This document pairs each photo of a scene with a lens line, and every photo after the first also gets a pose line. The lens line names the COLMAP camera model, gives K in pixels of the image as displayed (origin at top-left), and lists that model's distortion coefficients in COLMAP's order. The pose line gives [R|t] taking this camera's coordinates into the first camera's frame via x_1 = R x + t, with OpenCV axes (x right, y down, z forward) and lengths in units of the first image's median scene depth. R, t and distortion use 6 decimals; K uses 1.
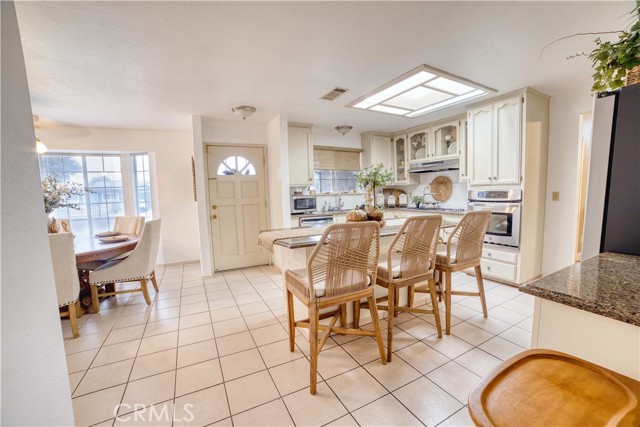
lens RADIAL K [[256.7, 0, 317.9], [0, 256.7, 214.1], [0, 0, 1]] dist [-0.089563, 0.024923]
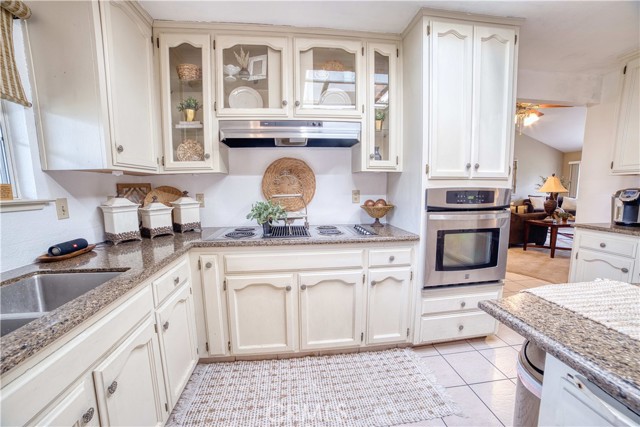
lens RADIAL K [[256.7, 0, 319.3], [0, 256.7, 214.5], [0, 0, 1]] dist [-0.089563, 0.024923]
pose [[0.343059, -0.079282, 0.935962, 0.061385], [0.080275, 0.995261, 0.054881, -0.075247], [-0.935877, 0.056307, 0.347798, 0.874083]]
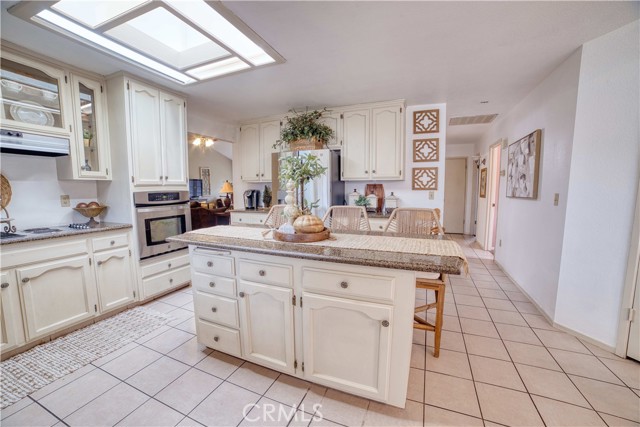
lens RADIAL K [[256.7, 0, 320.7], [0, 256.7, 214.5], [0, 0, 1]] dist [-0.089563, 0.024923]
pose [[-0.649772, -0.048141, 0.758603, -0.247685], [0.090192, 0.986060, 0.139828, -0.069114], [-0.754759, 0.159276, -0.636372, 0.896742]]
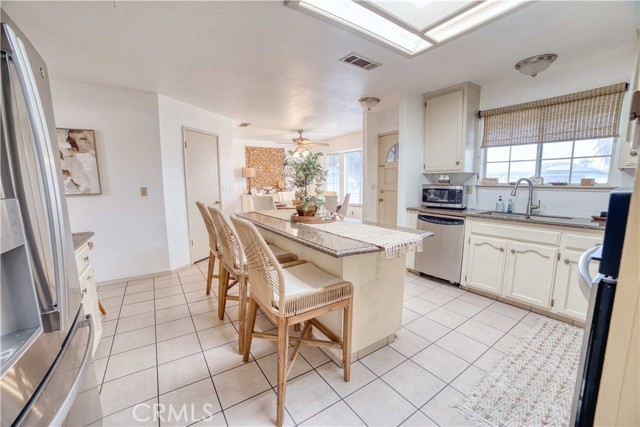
lens RADIAL K [[256.7, 0, 321.5], [0, 256.7, 213.4], [0, 0, 1]] dist [-0.089563, 0.024923]
pose [[0.125122, 0.150737, -0.980624, 0.672536], [-0.079524, 0.986735, 0.141529, -0.069320], [0.988949, 0.060274, 0.135449, 0.579465]]
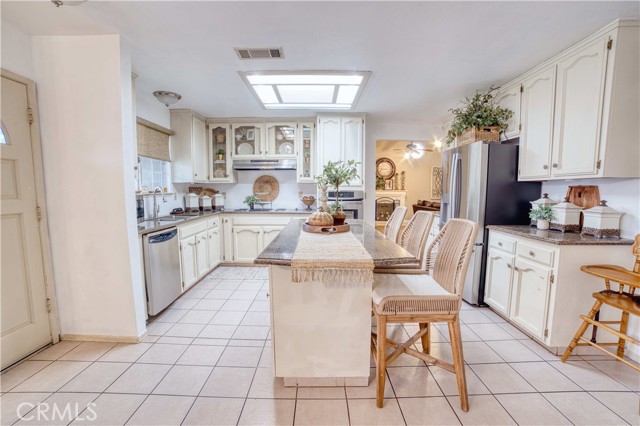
lens RADIAL K [[280.6, 0, 318.8], [0, 280.6, 213.2], [0, 0, 1]] dist [-0.077628, 0.008789]
pose [[0.451242, -0.047530, 0.891135, -0.421041], [0.063325, 0.997769, 0.021151, -0.019421], [-0.890152, 0.046887, 0.453245, 0.381584]]
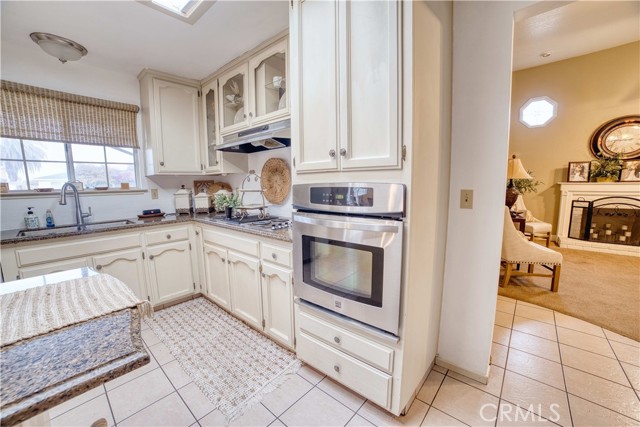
lens RADIAL K [[256.7, 0, 316.3], [0, 256.7, 215.3], [0, 0, 1]] dist [-0.089563, 0.024923]
pose [[0.929241, -0.030348, 0.368225, 0.407775], [0.018929, 0.999223, 0.034584, -0.048963], [-0.368988, -0.025167, 0.929093, 0.495896]]
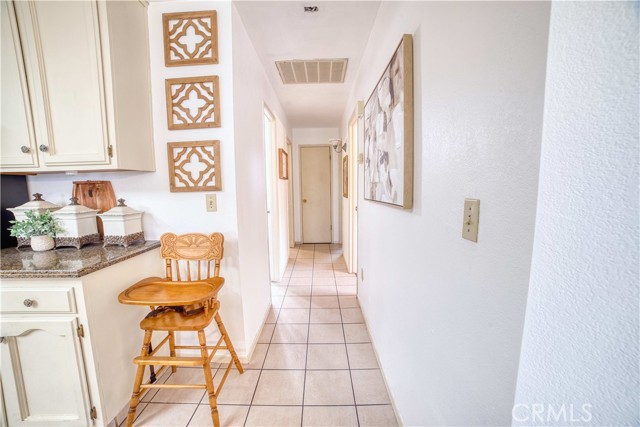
lens RADIAL K [[259.3, 0, 312.9], [0, 259.3, 209.7], [0, 0, 1]] dist [-0.041617, 0.001915]
pose [[-0.878850, -0.001217, 0.477096, -0.165587], [0.084769, 0.983687, 0.158660, -0.018138], [-0.469506, 0.179882, -0.864411, 0.319222]]
